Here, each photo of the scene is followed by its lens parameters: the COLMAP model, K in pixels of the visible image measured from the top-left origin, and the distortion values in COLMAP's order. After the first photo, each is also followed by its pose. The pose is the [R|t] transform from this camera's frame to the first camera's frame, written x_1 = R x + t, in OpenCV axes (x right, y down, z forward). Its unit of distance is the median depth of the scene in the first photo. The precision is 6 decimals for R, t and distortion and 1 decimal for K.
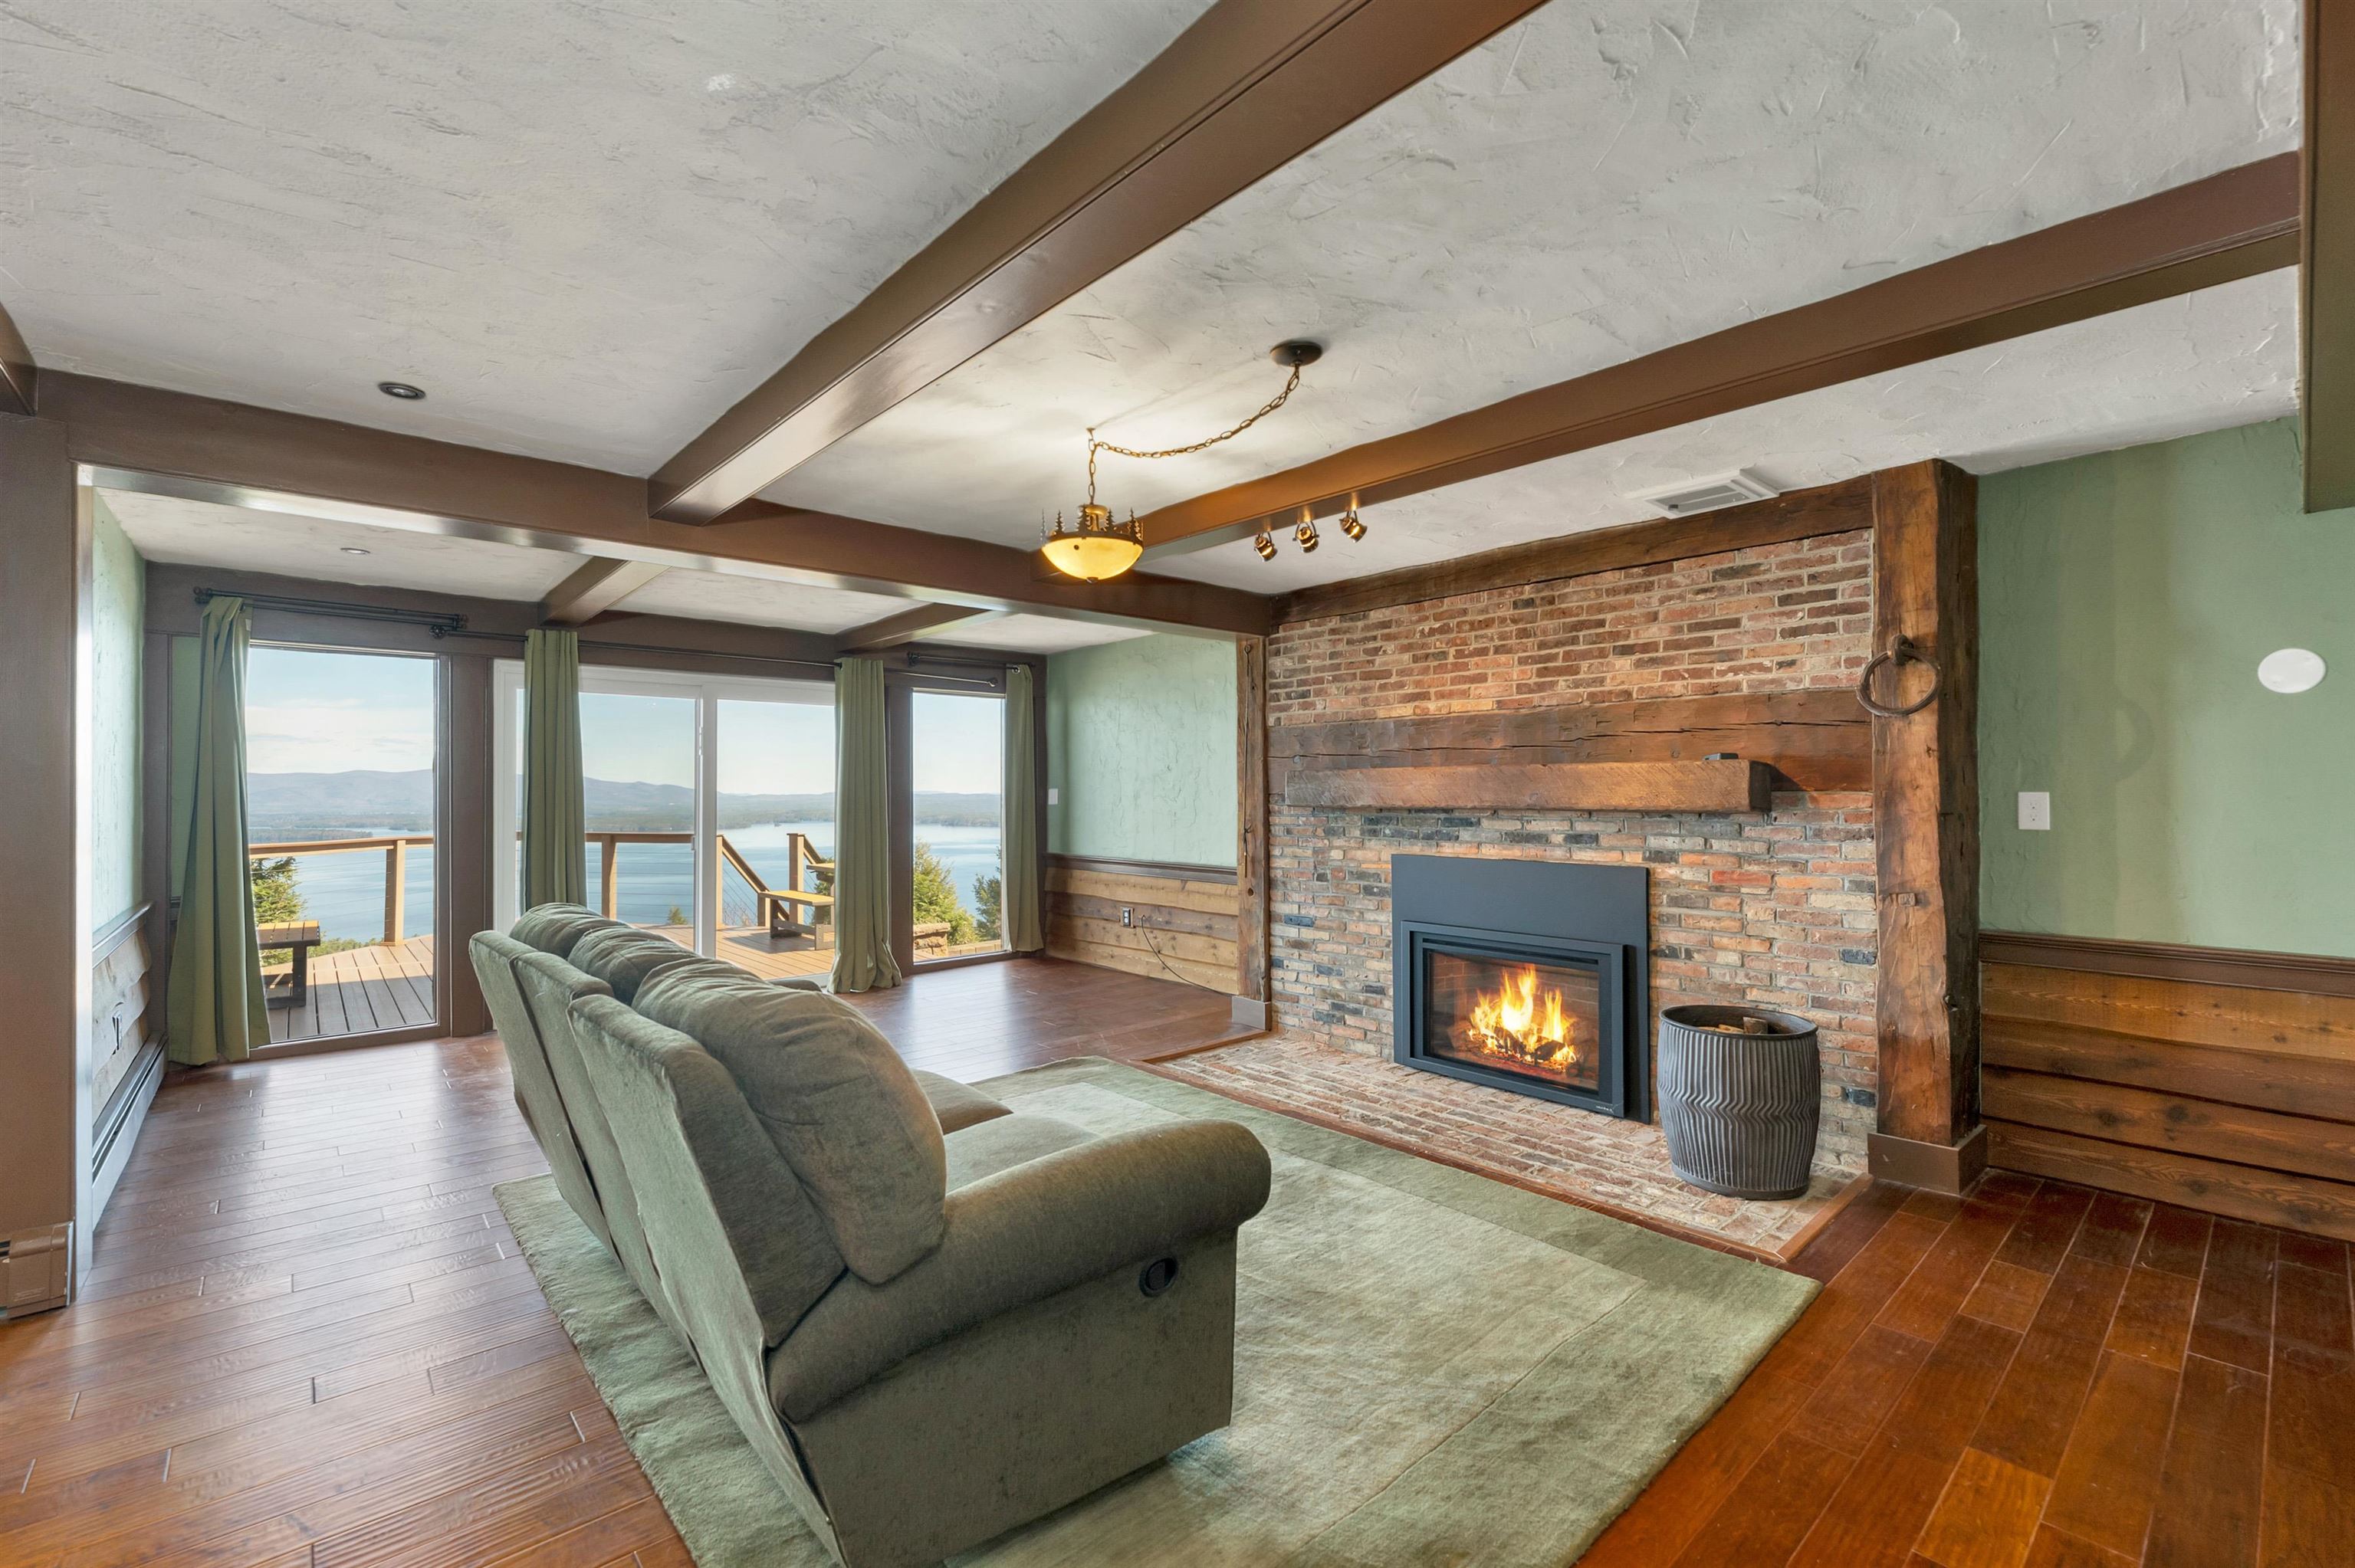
lens RADIAL K [[1010.6, 0, 1172.6], [0, 1010.6, 784.0], [0, 0, 1]] dist [0.000303, -0.001029]
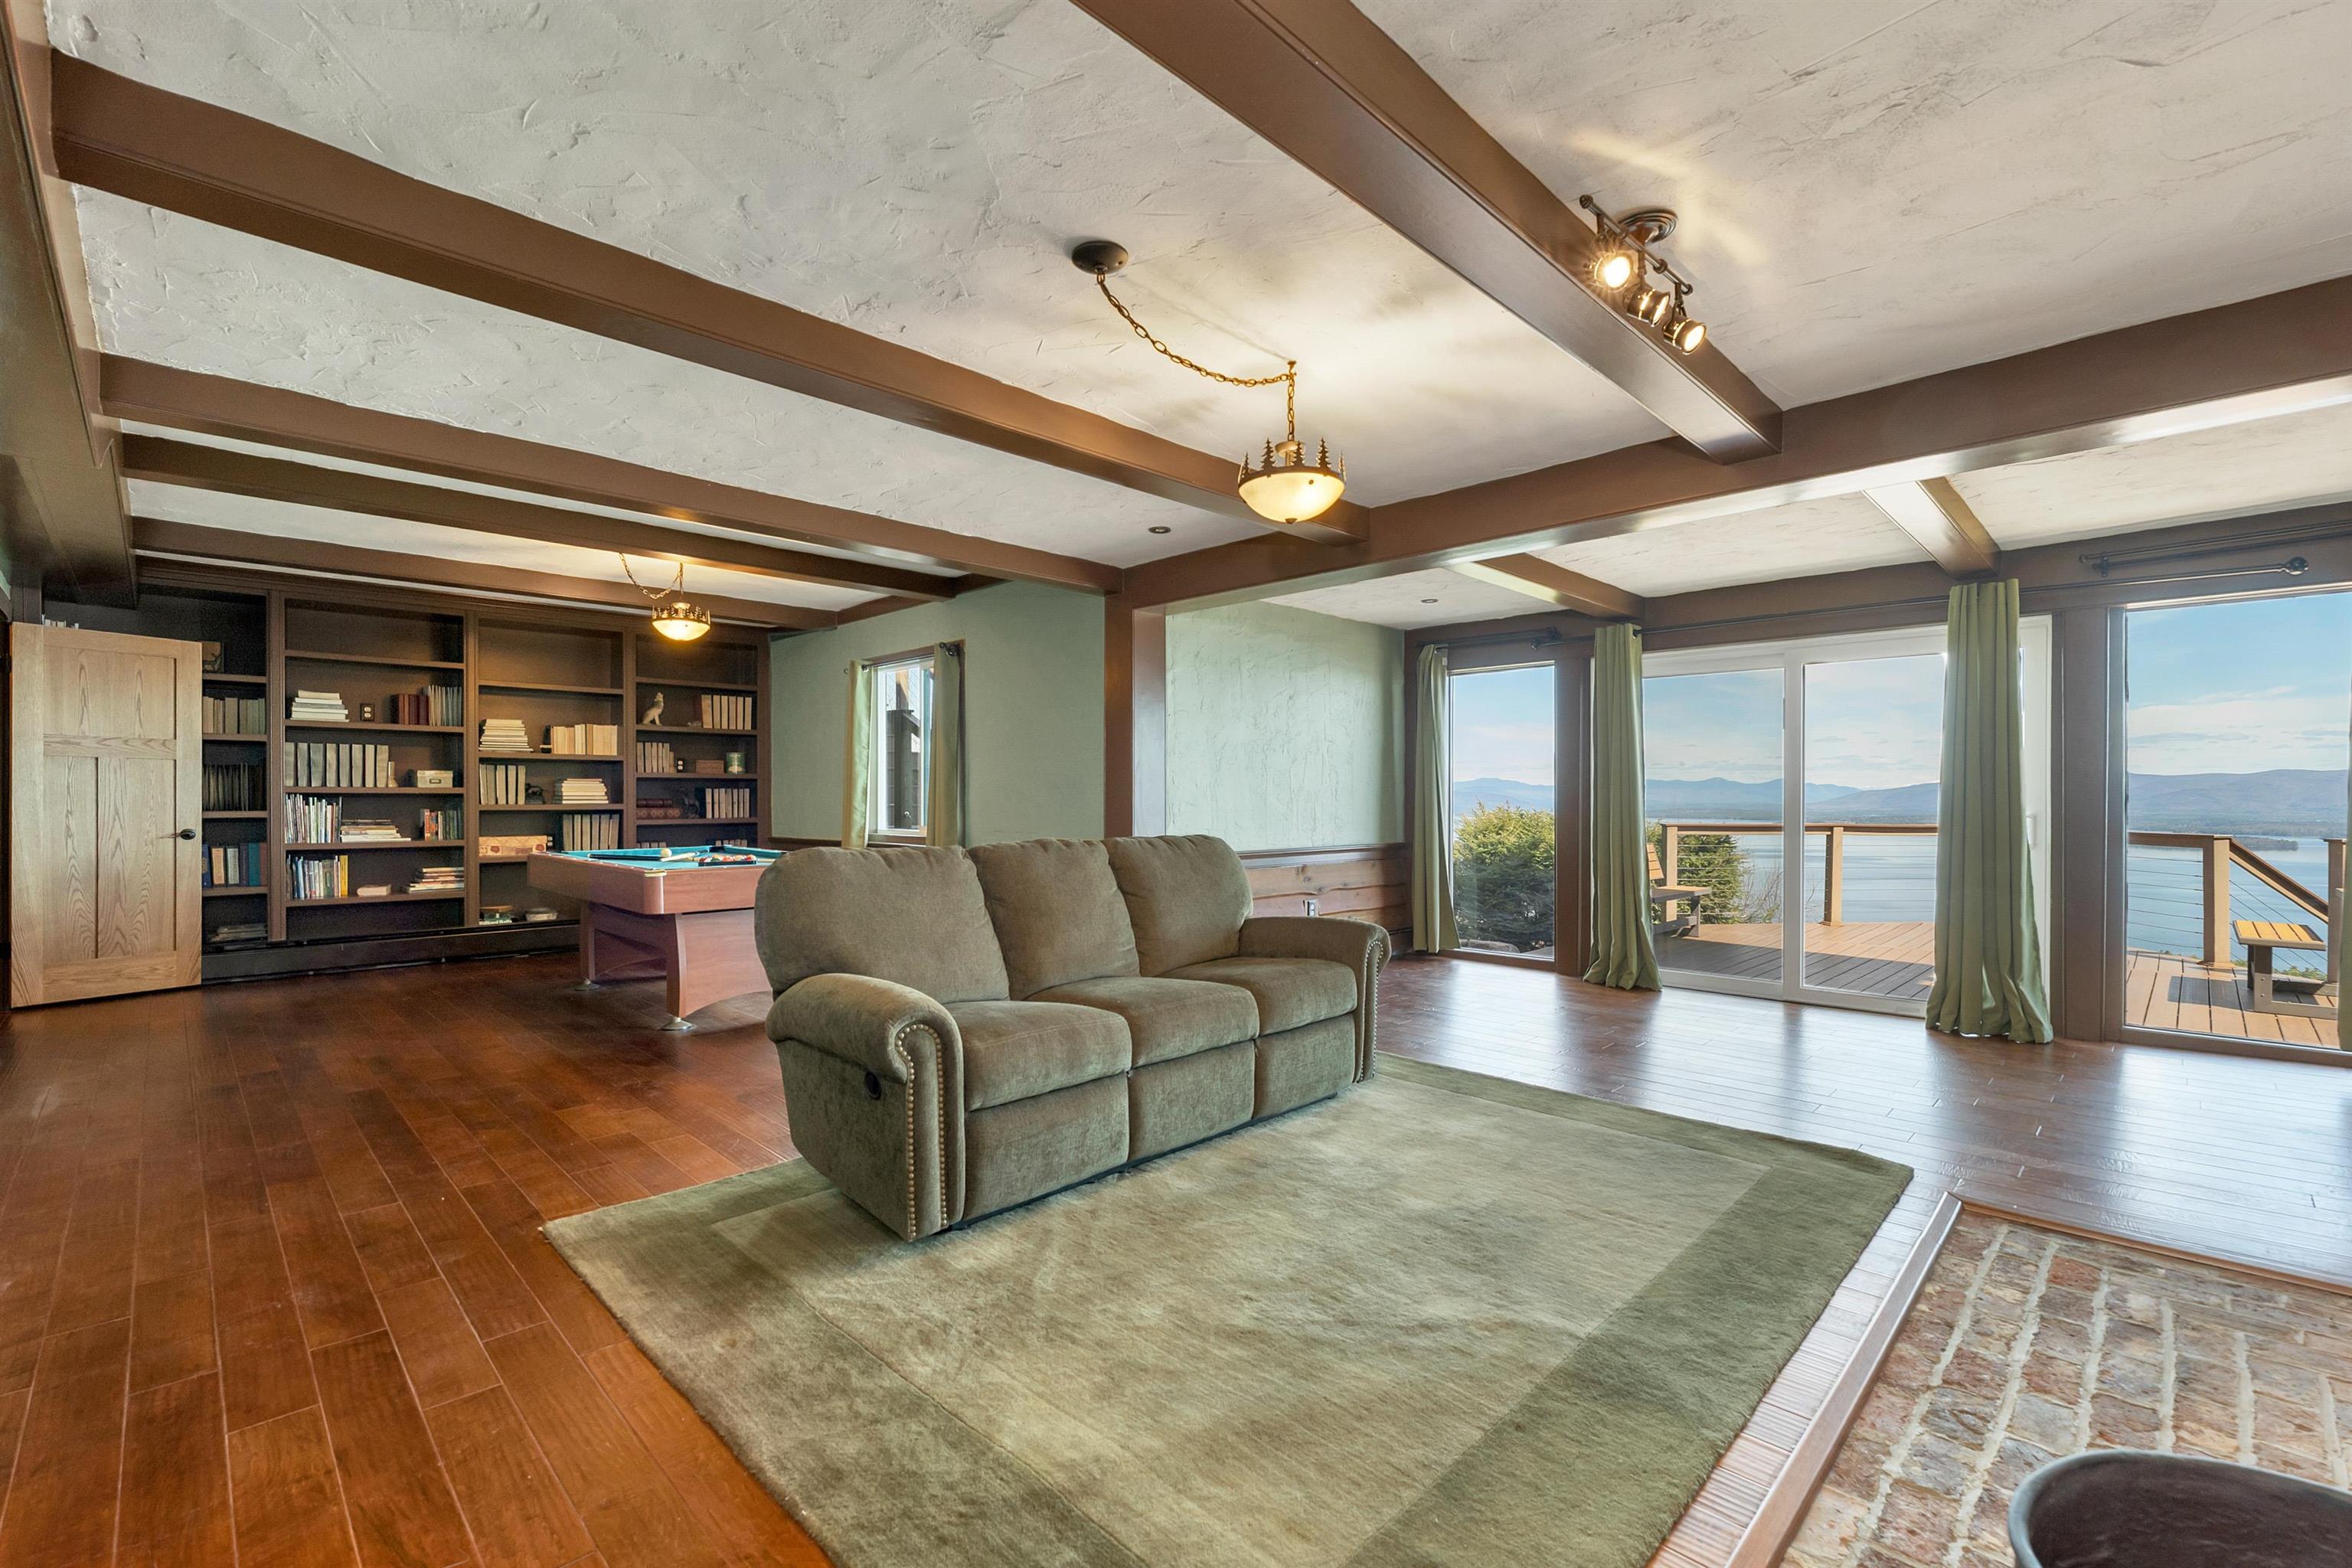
lens RADIAL K [[1009.4, 0, 1168.4], [0, 1009.4, 796.1], [0, 0, 1]] dist [0.000303, -0.001029]
pose [[0.052401, 0.004147, -0.998618, 0.605562], [0.005533, 0.999975, 0.004443, 0.038025], [0.998611, -0.005758, 0.052377, 0.580650]]
